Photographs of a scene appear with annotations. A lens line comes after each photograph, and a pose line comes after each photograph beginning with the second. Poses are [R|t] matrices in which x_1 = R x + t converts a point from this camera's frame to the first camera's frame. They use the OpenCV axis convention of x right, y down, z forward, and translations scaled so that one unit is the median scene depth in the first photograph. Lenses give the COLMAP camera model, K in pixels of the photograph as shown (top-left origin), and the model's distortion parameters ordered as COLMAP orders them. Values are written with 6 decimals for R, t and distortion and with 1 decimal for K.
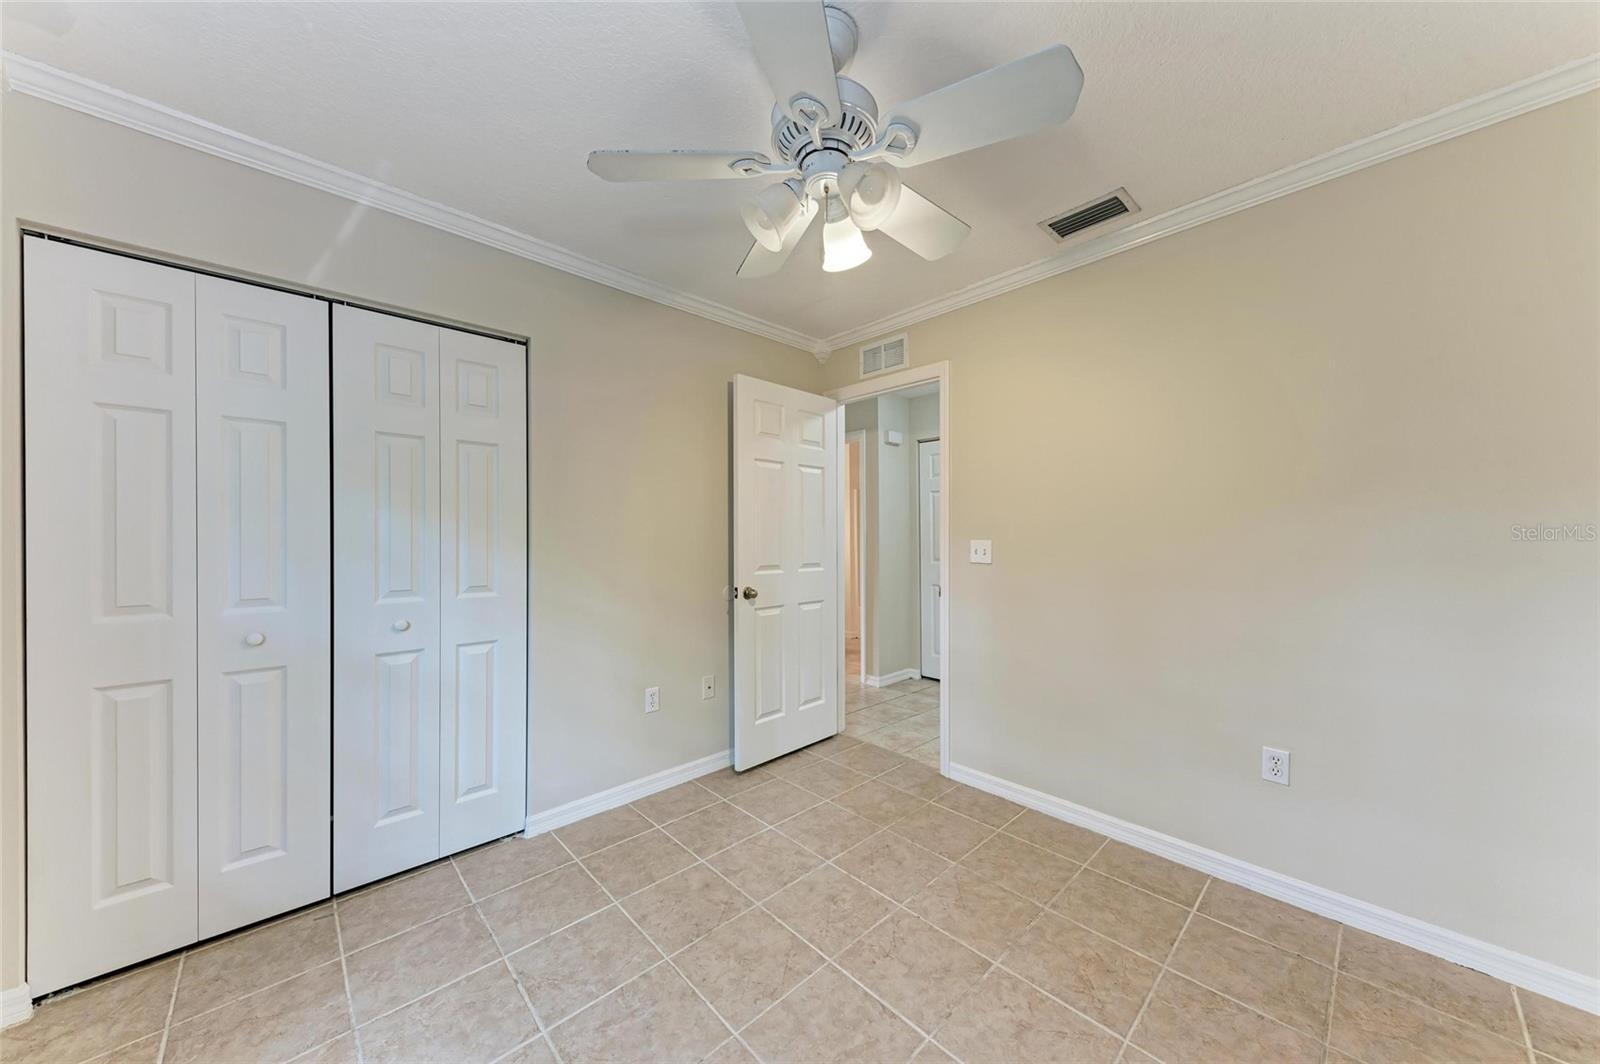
lens RADIAL K [[552.0, 0, 804.7], [0, 552.0, 538.1], [0, 0, 1]] dist [0.023695, -0.008256]
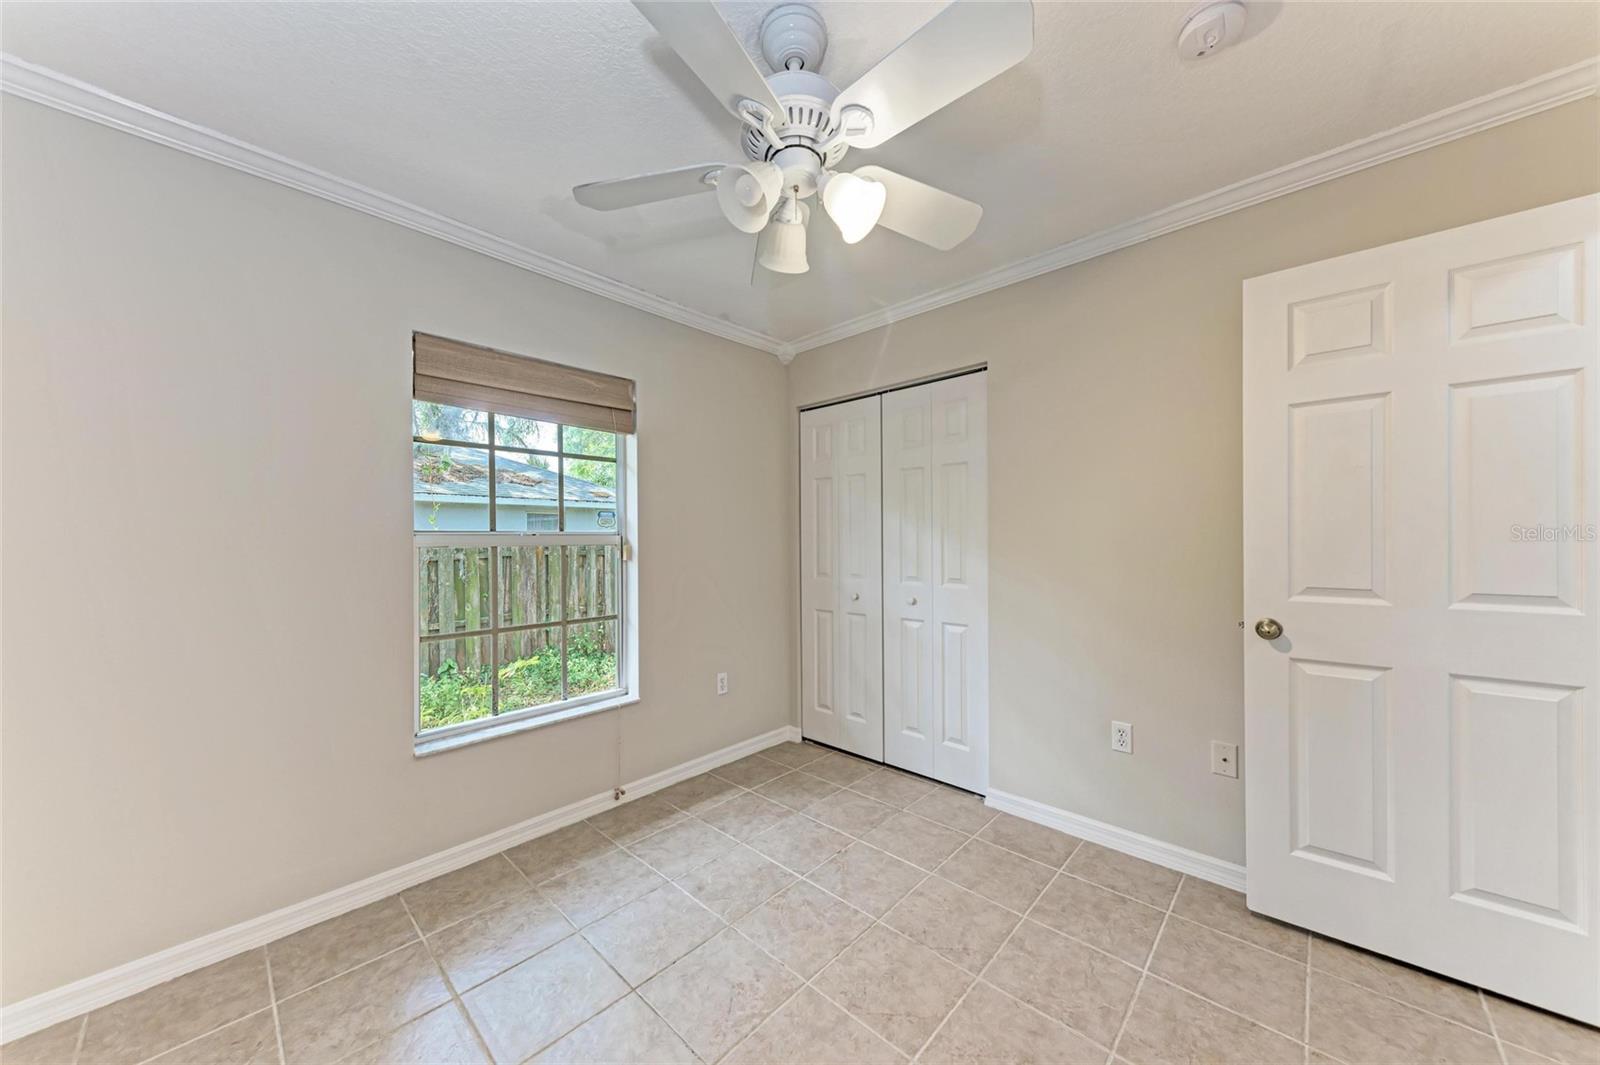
lens RADIAL K [[552.0, 0, 804.7], [0, 552.0, 538.6], [0, 0, 1]] dist [0.023695, -0.008256]
pose [[0.056542, -0.001417, -0.998399, 0.652102], [0.006193, 0.999980, -0.001069, -0.004476], [0.998381, -0.006122, 0.056550, 0.610390]]
